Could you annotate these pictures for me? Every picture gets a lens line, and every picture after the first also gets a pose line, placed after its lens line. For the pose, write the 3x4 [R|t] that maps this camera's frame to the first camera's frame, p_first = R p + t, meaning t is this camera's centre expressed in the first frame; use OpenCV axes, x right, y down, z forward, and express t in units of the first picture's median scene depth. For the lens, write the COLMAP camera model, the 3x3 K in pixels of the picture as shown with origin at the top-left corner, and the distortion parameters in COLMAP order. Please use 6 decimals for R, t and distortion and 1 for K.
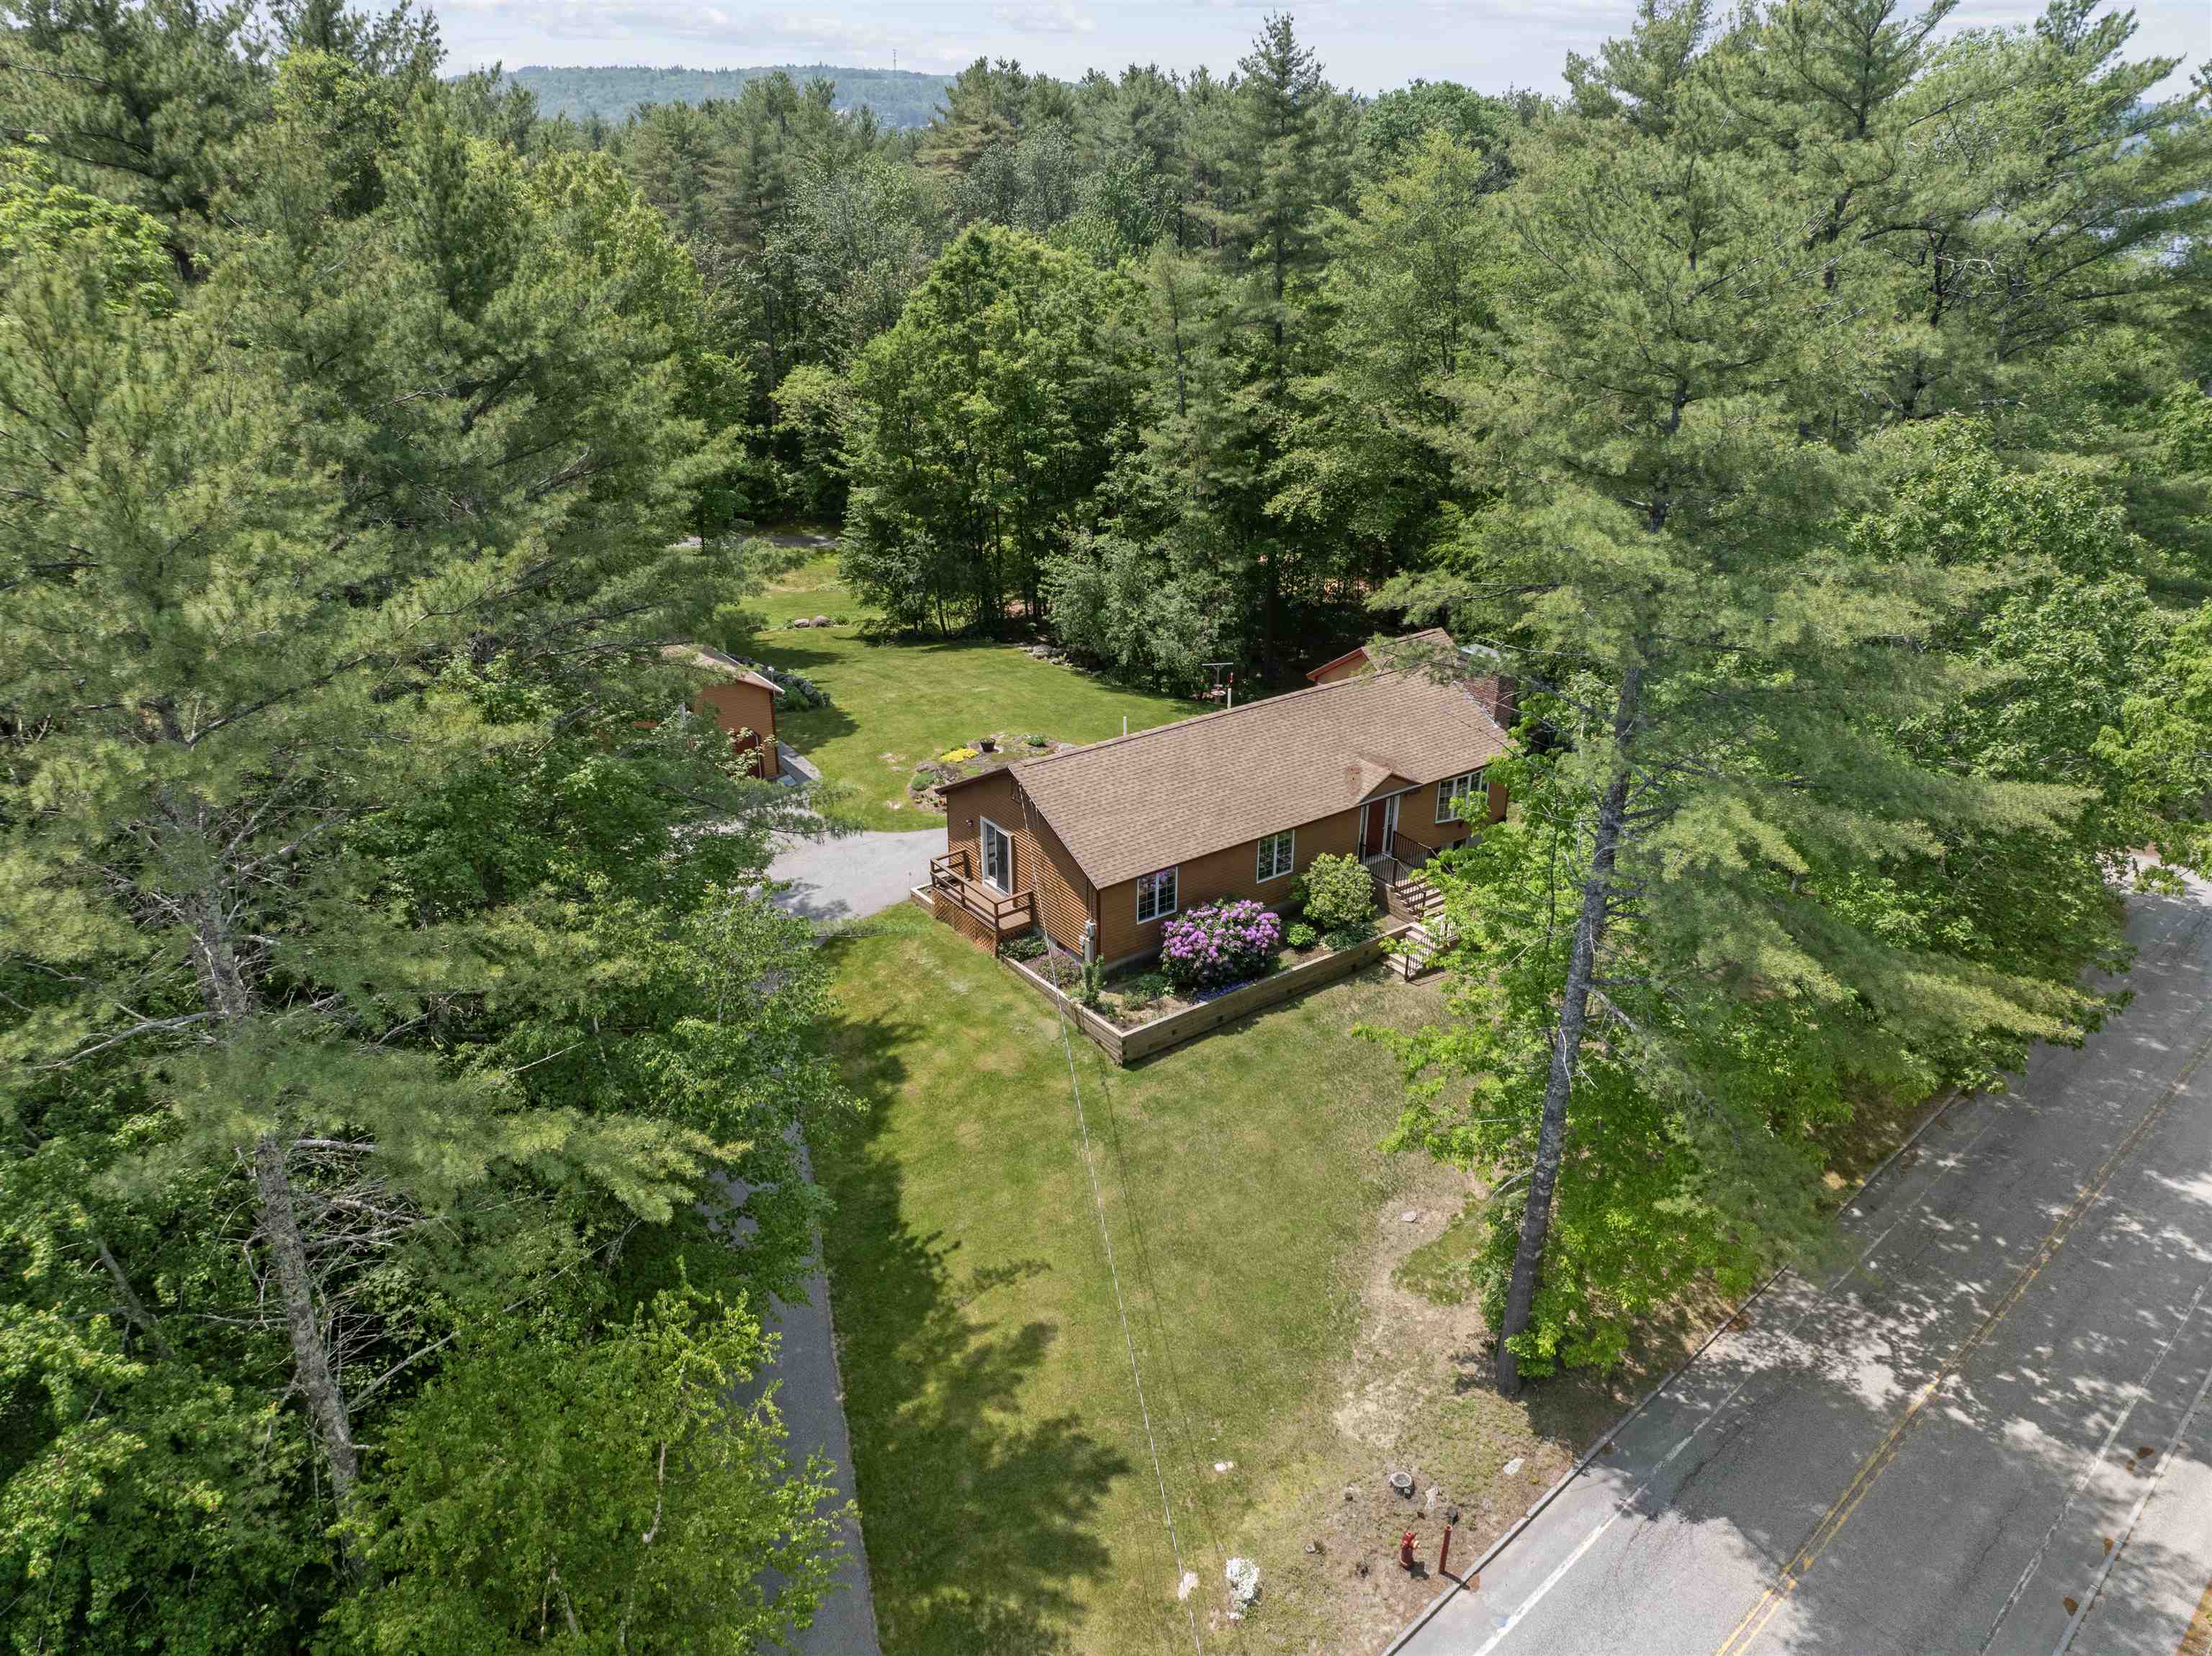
lens RADIAL K [[1559.2, 0, 1106.9], [0, 1559.2, 830.0], [0, 0, 1]] dist [-0.042376, 0.011101]
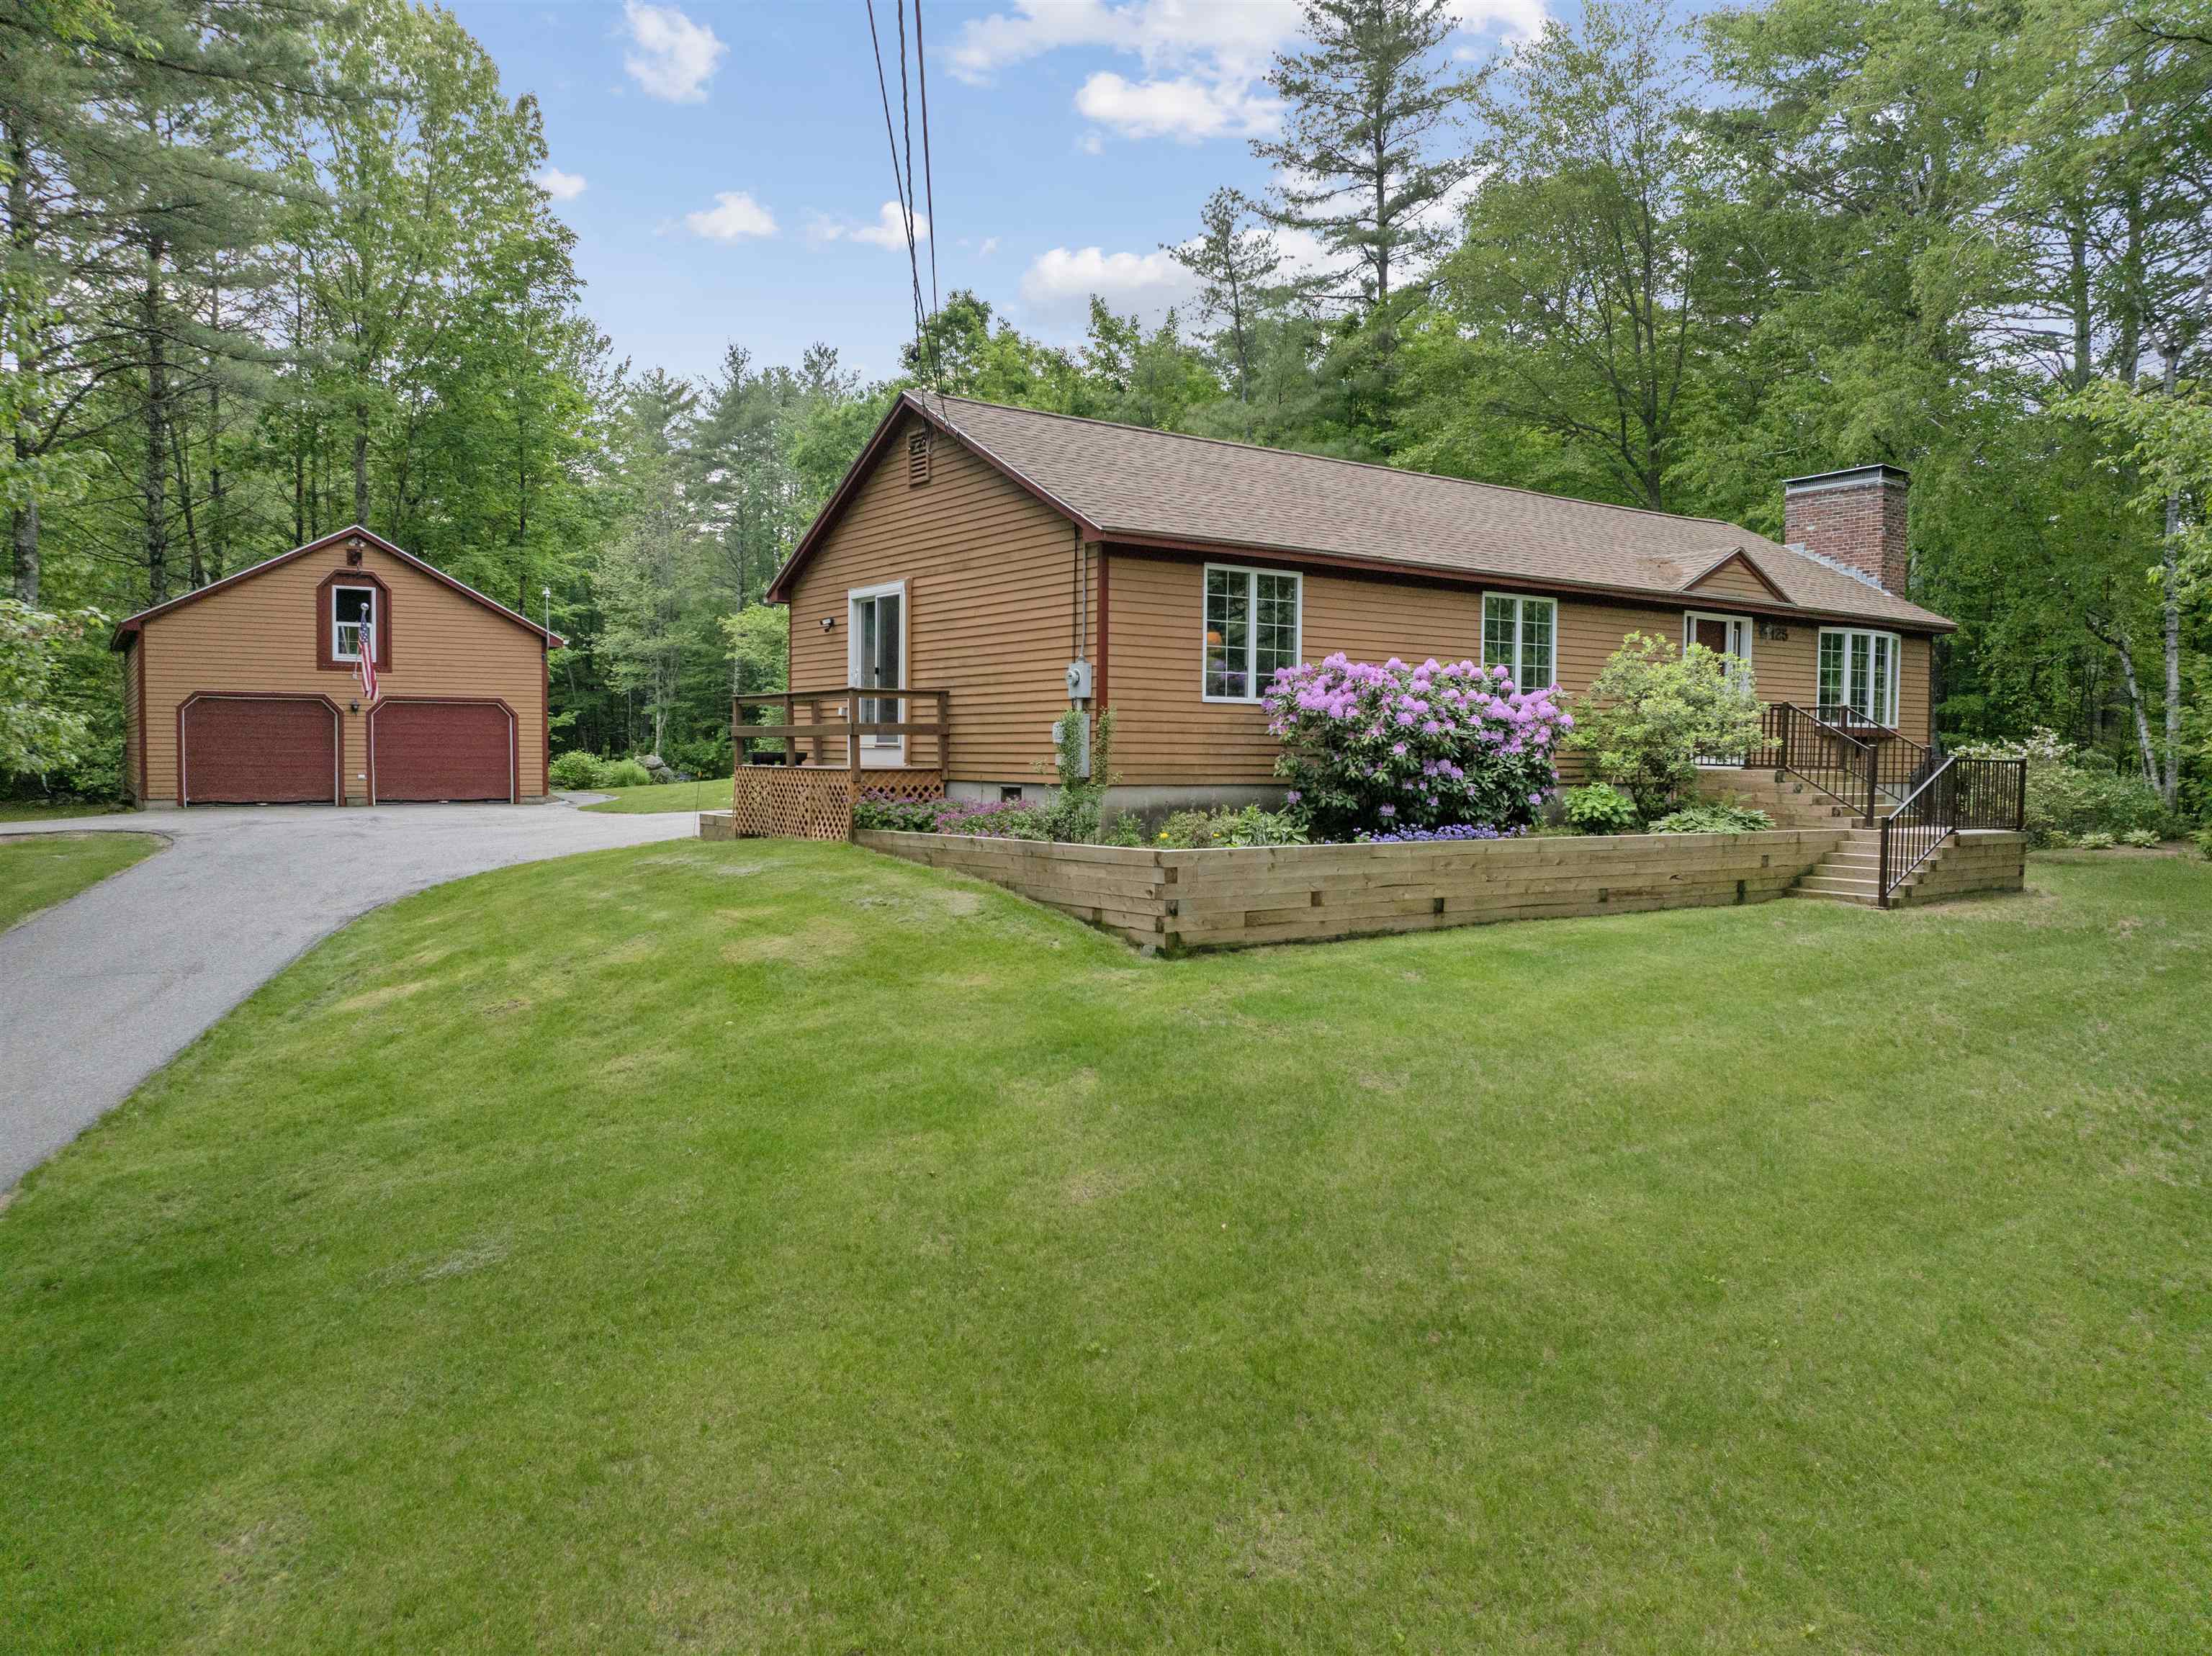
lens RADIAL K [[1559.2, 0, 1110.4], [0, 1559.2, 831.3], [0, 0, 1]] dist [-0.042376, 0.011101]
pose [[0.999745, 0.006618, -0.021594, 0.004346], [-0.013974, 0.932397, -0.361165, 0.210669], [0.017744, 0.361374, 0.932252, 0.590736]]
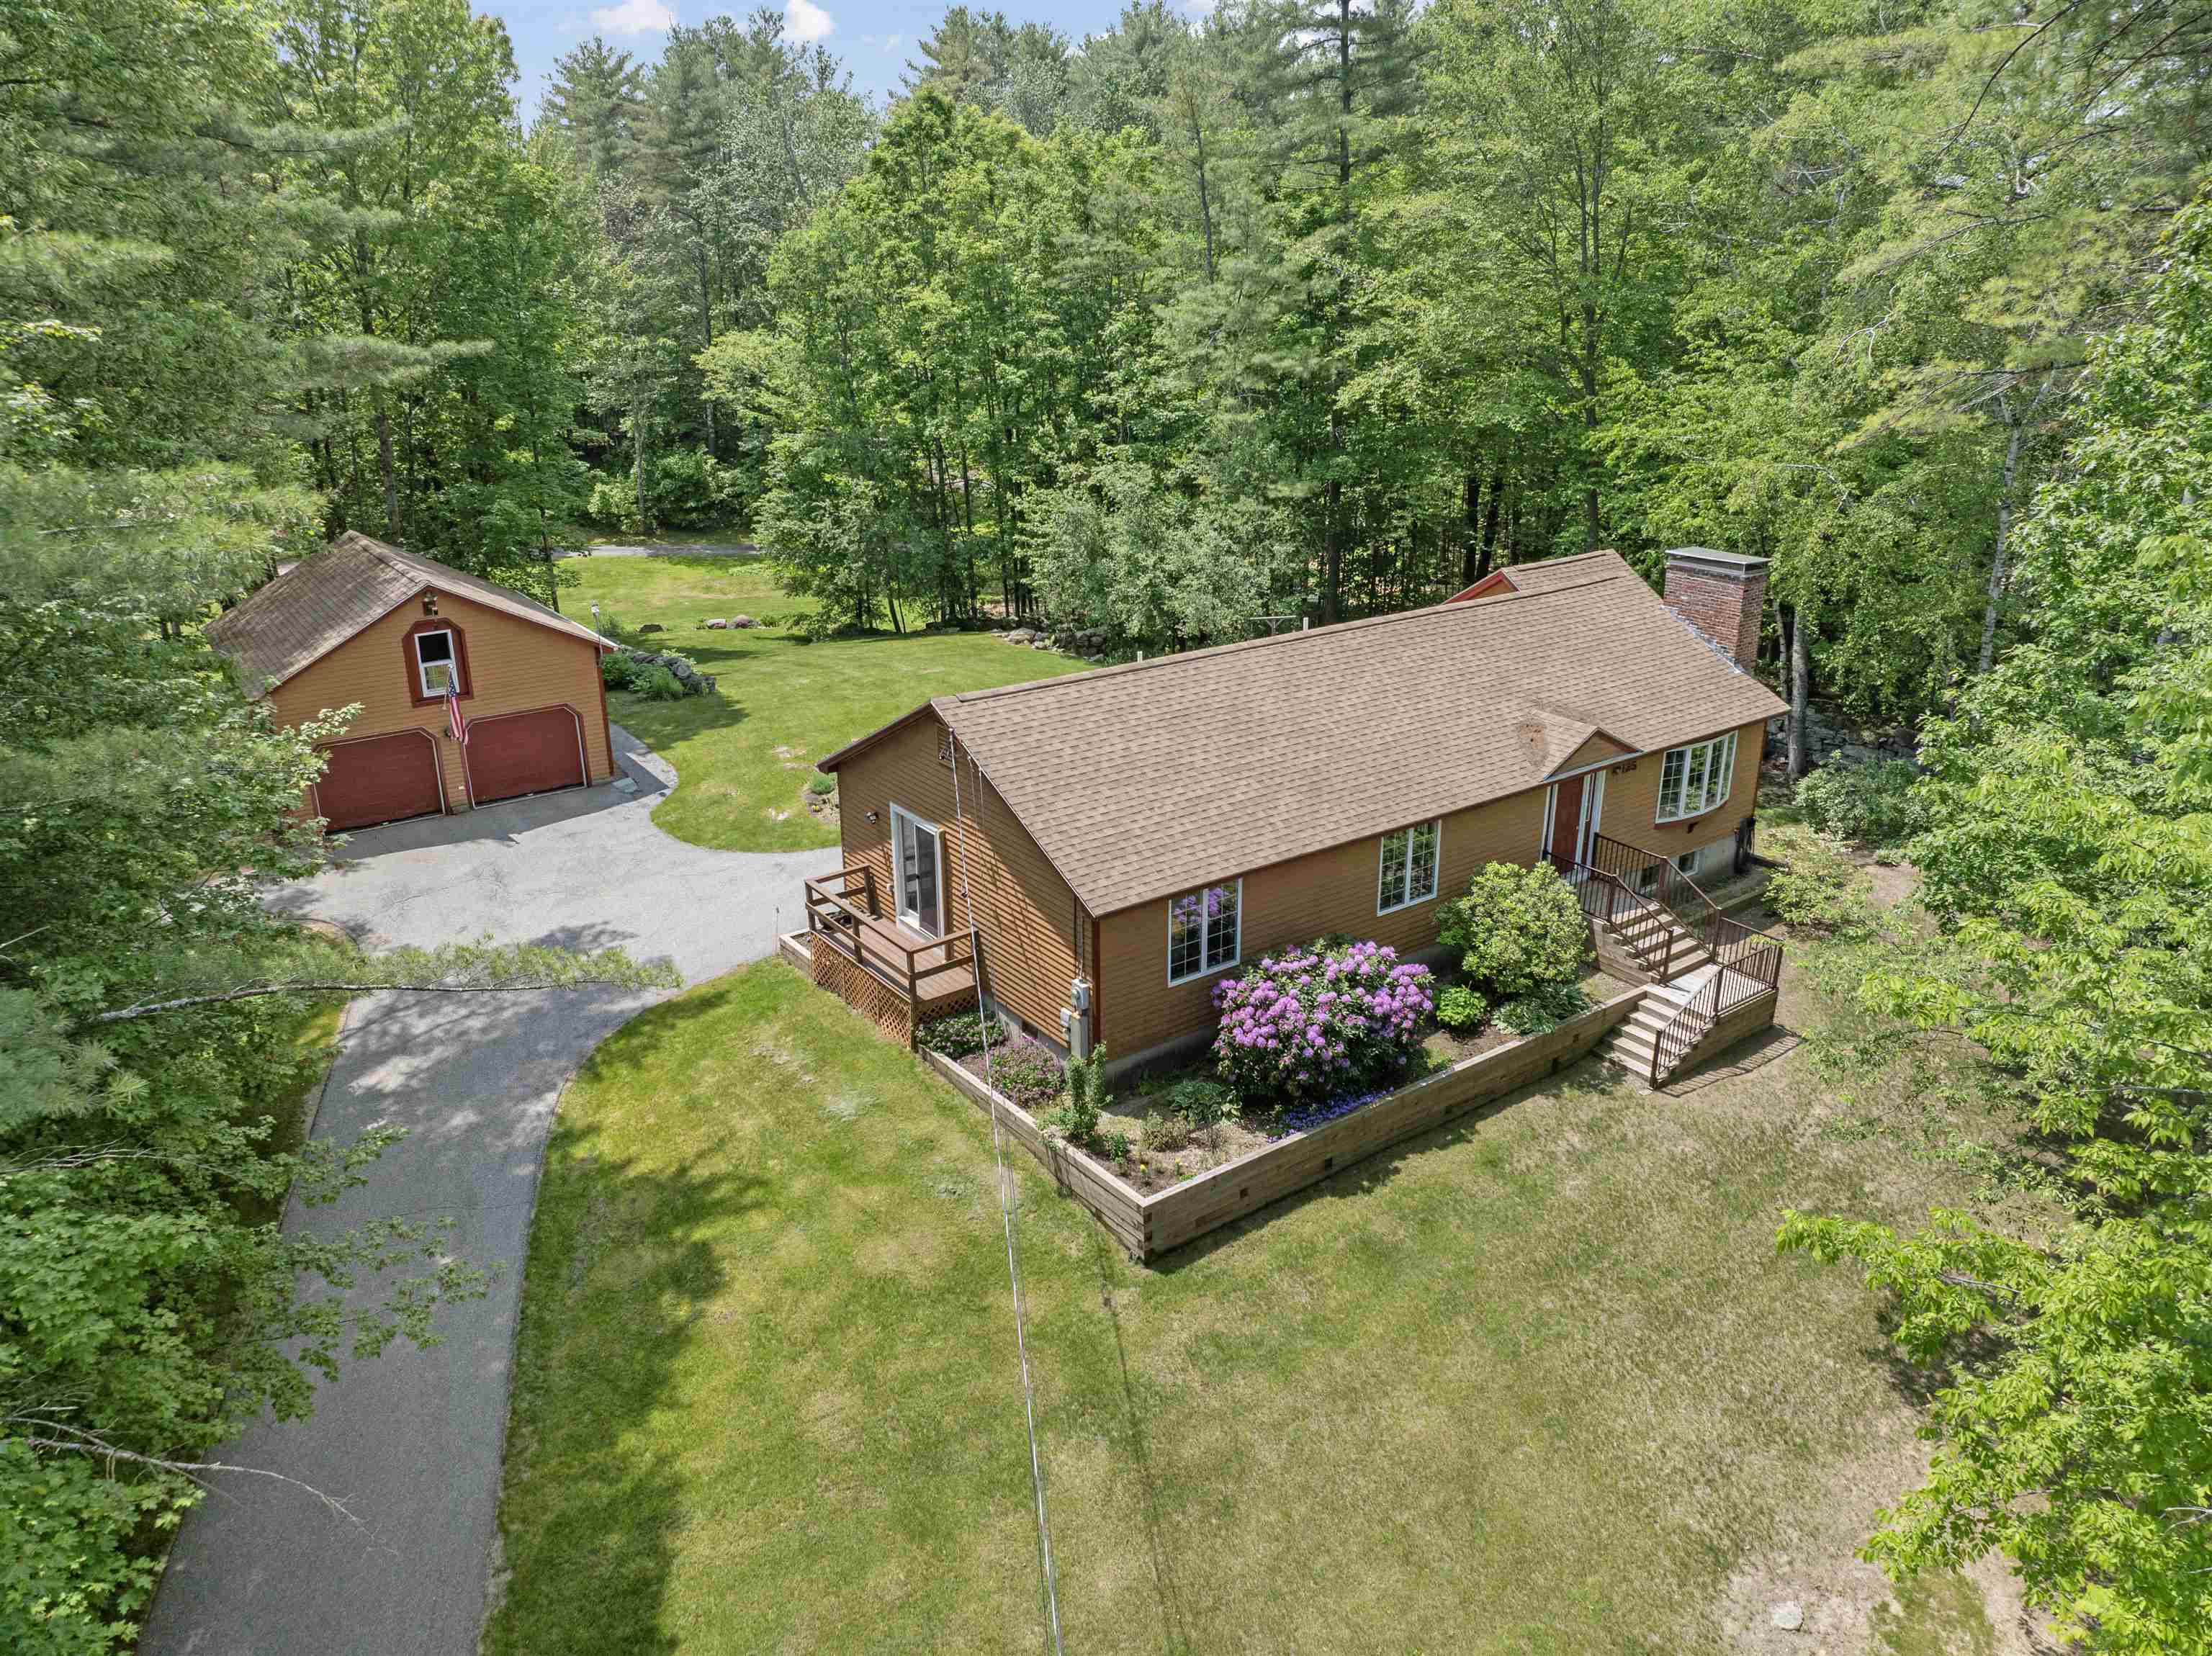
lens RADIAL K [[1559.2, 0, 1111.4], [0, 1559.2, 826.8], [0, 0, 1]] dist [-0.042376, 0.011101]
pose [[0.999978, -0.006594, -0.000206, 0.000167], [0.006565, 0.997725, -0.067092, 0.037656], [0.000648, 0.067090, 0.997747, 0.418403]]
